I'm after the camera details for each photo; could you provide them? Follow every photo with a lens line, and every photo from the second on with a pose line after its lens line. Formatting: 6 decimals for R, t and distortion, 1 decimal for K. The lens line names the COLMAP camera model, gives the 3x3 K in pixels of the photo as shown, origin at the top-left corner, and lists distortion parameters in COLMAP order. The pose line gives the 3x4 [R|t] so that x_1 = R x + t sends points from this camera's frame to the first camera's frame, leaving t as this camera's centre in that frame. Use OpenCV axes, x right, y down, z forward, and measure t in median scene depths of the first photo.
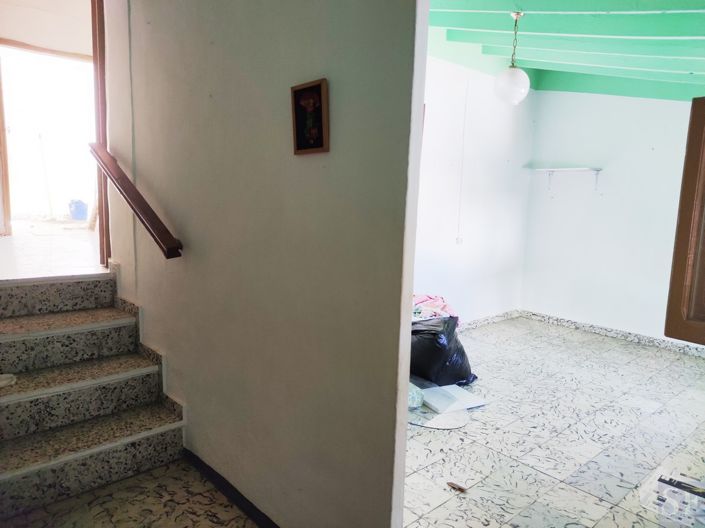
lens RADIAL K [[491.1, 0, 355.6], [0, 491.1, 261.1], [0, 0, 1]] dist [0.083556, -0.088812]
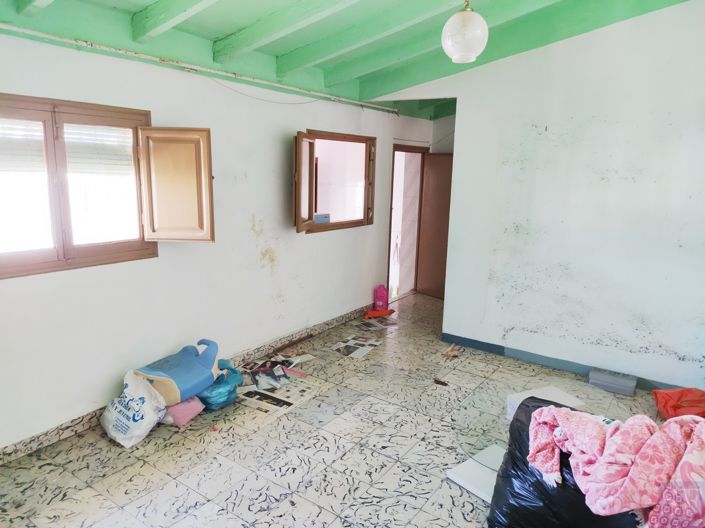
lens RADIAL K [[491.1, 0, 355.6], [0, 491.1, 261.1], [0, 0, 1]] dist [0.083556, -0.088812]
pose [[-0.970856, -0.014561, -0.239221, 0.660763], [-0.088374, 0.949565, 0.300859, -0.242149], [0.222775, 0.313231, -0.923178, 1.801297]]
